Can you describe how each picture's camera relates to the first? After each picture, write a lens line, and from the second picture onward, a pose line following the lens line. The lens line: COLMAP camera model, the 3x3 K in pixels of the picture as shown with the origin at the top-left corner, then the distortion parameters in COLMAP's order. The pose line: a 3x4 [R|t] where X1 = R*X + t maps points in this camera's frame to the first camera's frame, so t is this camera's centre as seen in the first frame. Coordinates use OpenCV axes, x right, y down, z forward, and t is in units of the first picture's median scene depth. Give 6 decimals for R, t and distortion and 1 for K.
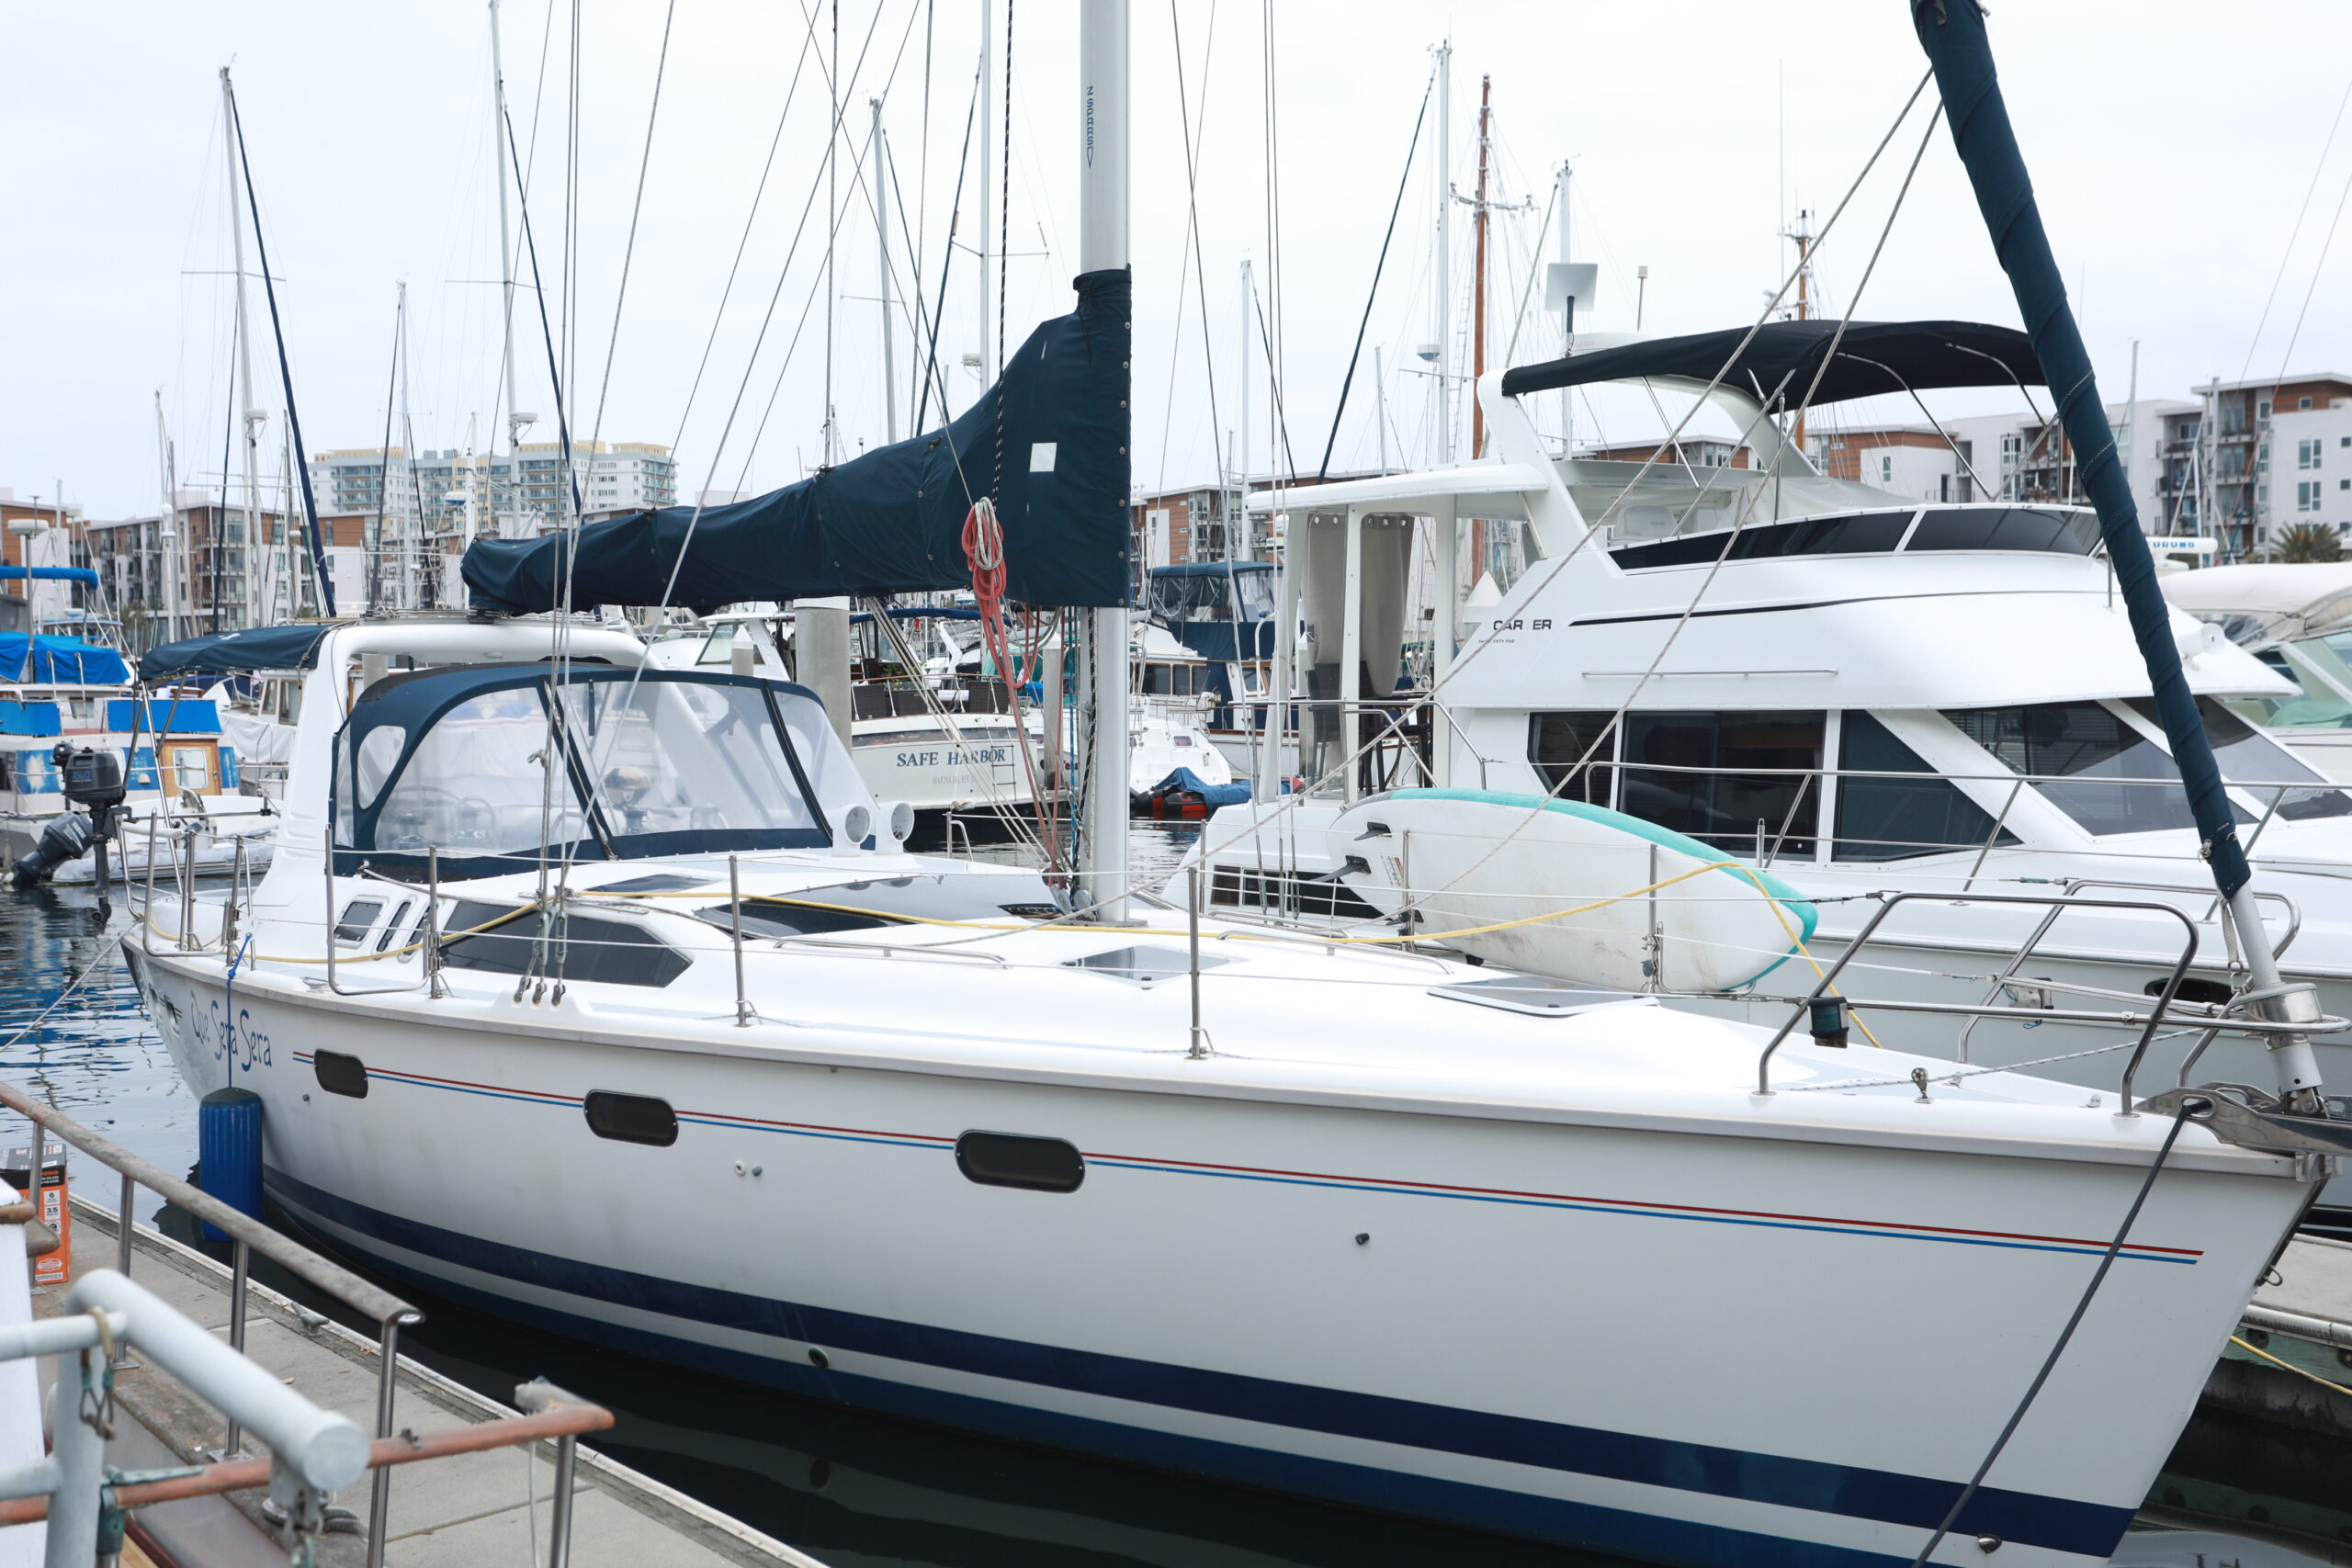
lens RADIAL K [[2576.3, 0, 1176.0], [0, 2576.3, 784.0], [0, 0, 1]] dist [0.043406, 0.002687]
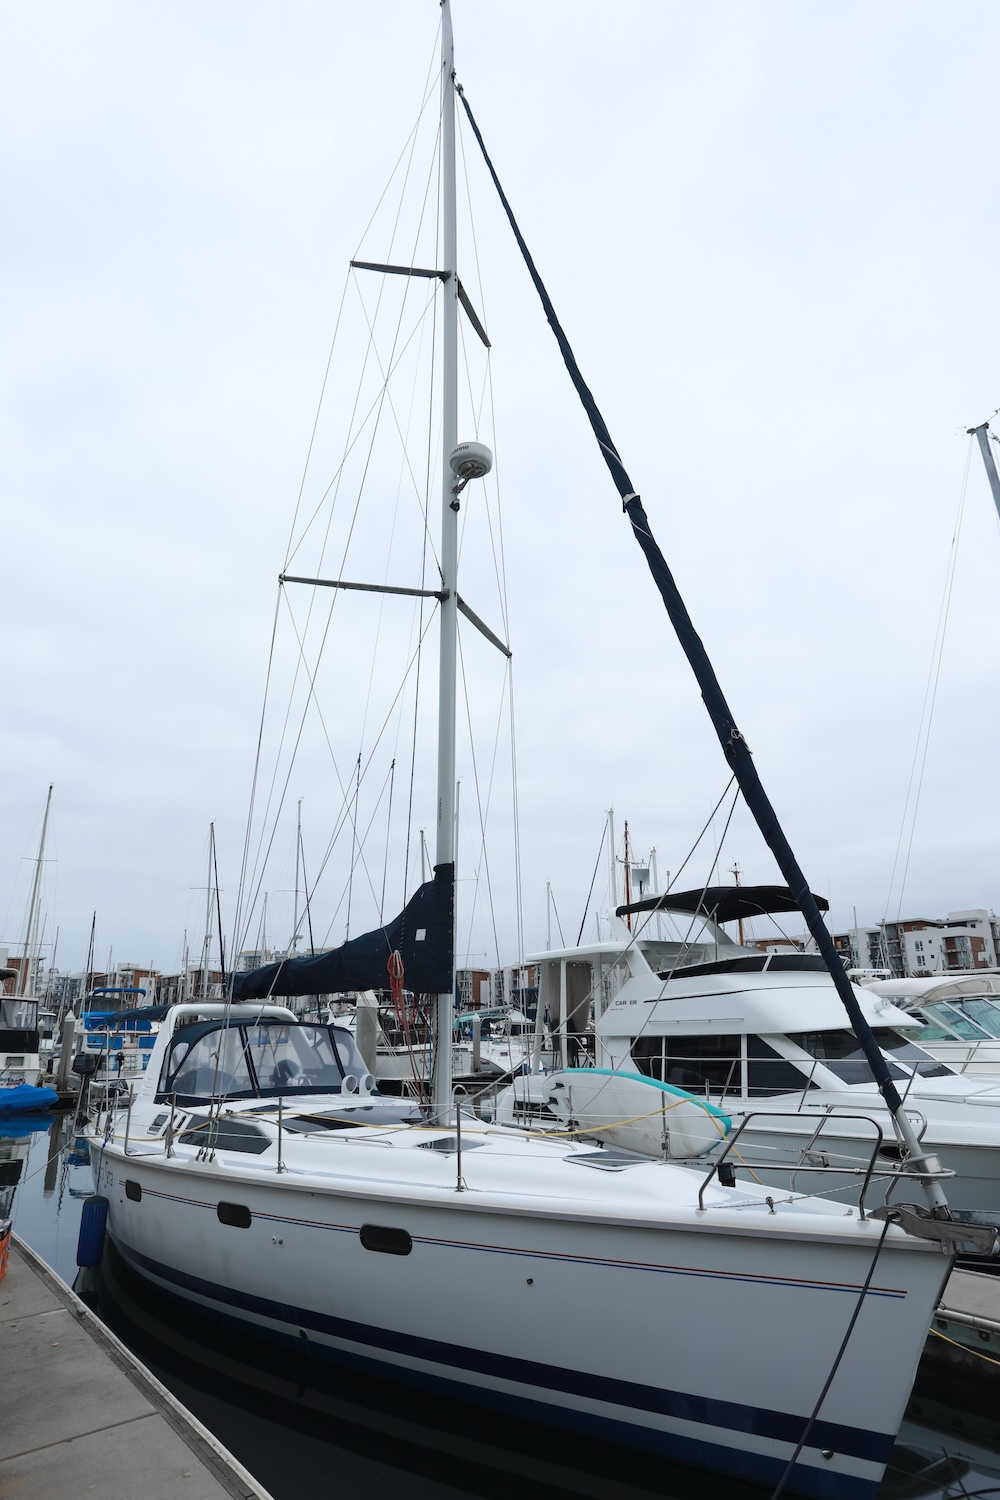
lens RADIAL K [[868.5, 0, 500.0], [0, 868.5, 750.0], [0, 0, 1]] dist [-0.063008, 0.045434]
pose [[0.999086, -0.019143, -0.038219, 0.062445], [0.004674, 0.937675, -0.347482, 0.002463], [0.042489, 0.346985, 0.936908, 0.114791]]
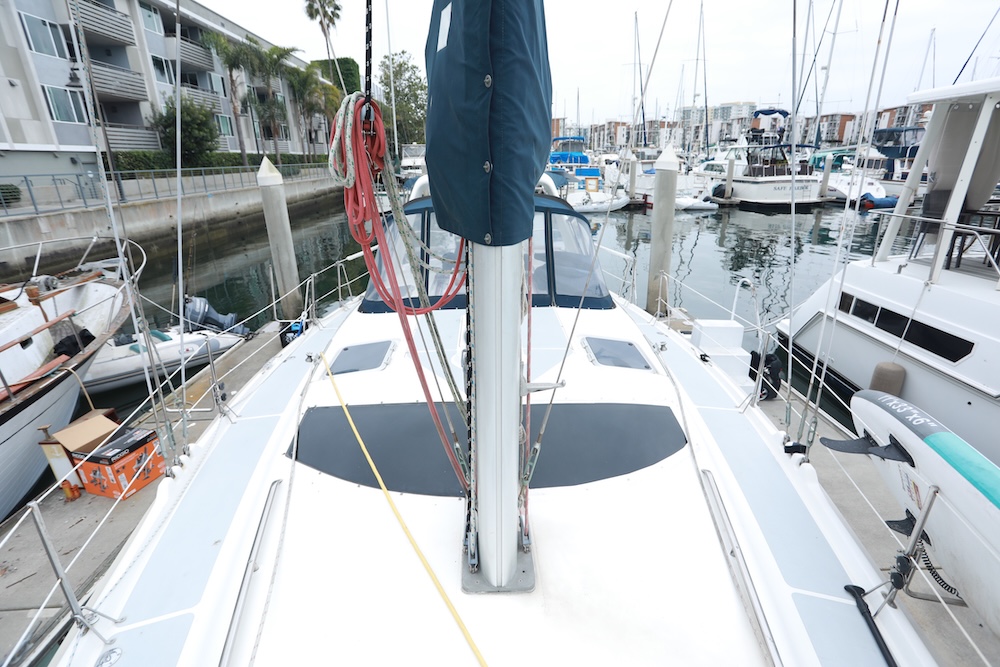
lens RADIAL K [[474.5, 0, 500.0], [0, 474.5, 333.5], [0, 0, 1]] dist [-0.057992, 0.017231]
pose [[0.785810, 0.210582, -0.581513, 0.045664], [-0.015462, 0.946643, 0.321912, -0.067686], [0.618274, -0.243971, 0.747138, 0.754906]]
